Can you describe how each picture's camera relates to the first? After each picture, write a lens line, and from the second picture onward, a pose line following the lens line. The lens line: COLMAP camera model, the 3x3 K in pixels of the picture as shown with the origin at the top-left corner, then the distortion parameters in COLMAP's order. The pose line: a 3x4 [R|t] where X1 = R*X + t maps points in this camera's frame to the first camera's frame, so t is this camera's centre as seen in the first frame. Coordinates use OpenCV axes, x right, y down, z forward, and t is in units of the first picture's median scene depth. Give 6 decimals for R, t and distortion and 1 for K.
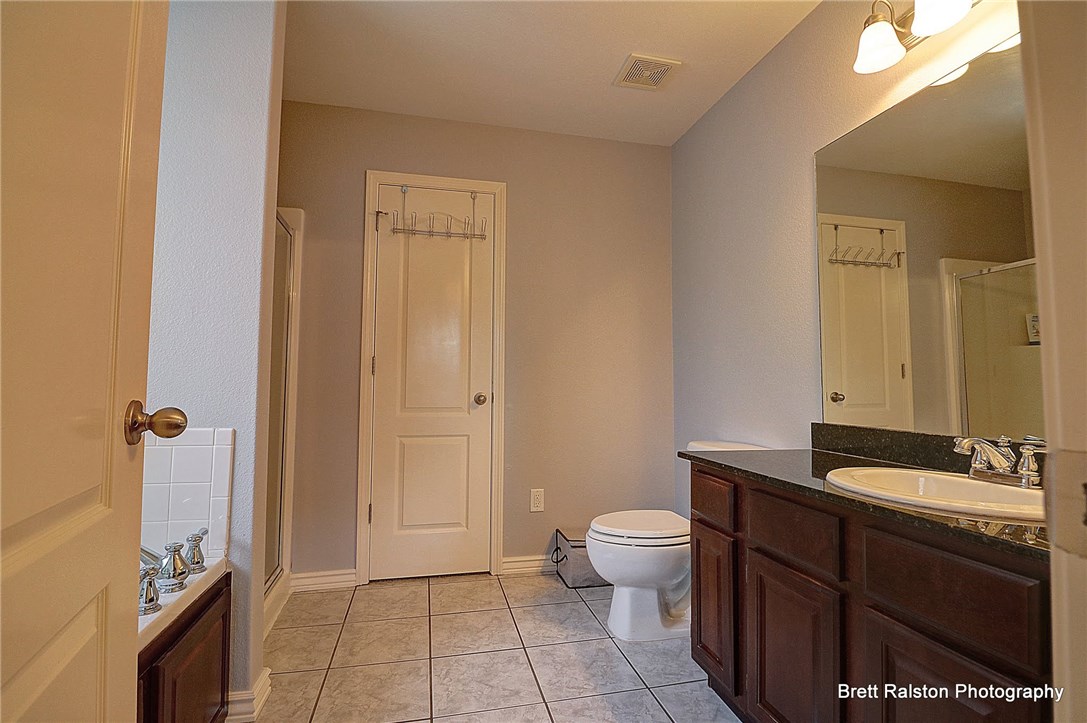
lens RADIAL K [[506.1, 0, 544.4], [0, 506.1, 357.6], [0, 0, 1]] dist [-0.004905, -0.000755]
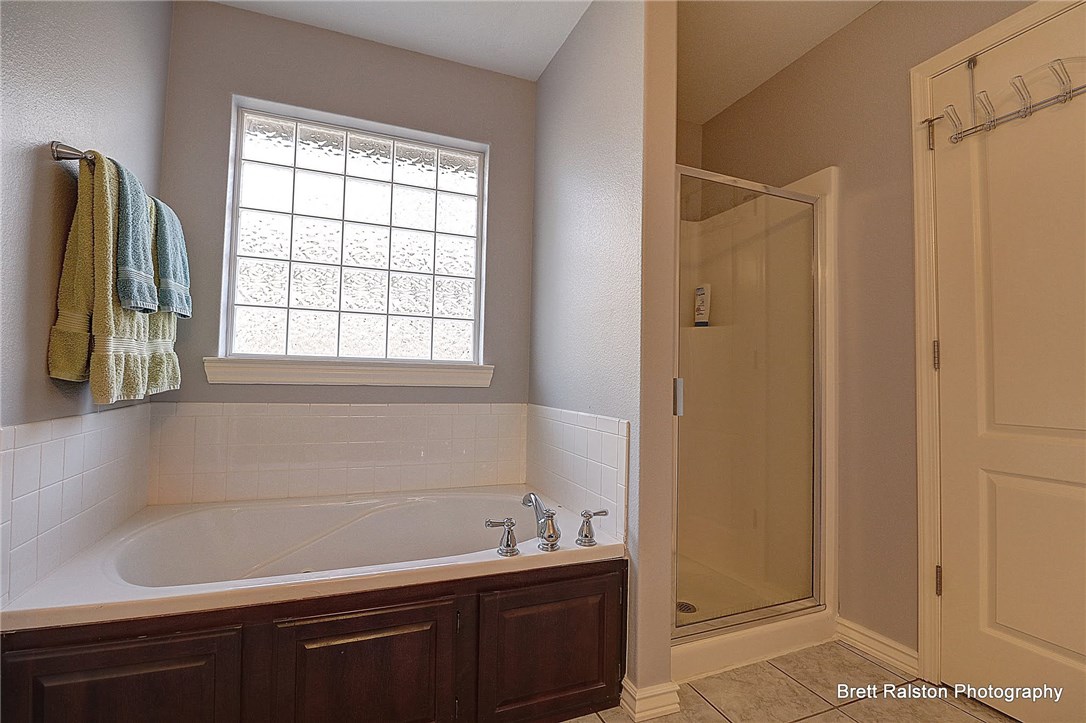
lens RADIAL K [[505.6, 0, 543.6], [0, 505.6, 362.4], [0, 0, 1]] dist [-0.004905, -0.000755]
pose [[0.174752, -0.036297, -0.983943, 0.222751], [0.034217, 0.998941, -0.030773, 0.028805], [0.984018, -0.028290, 0.175809, 0.393749]]
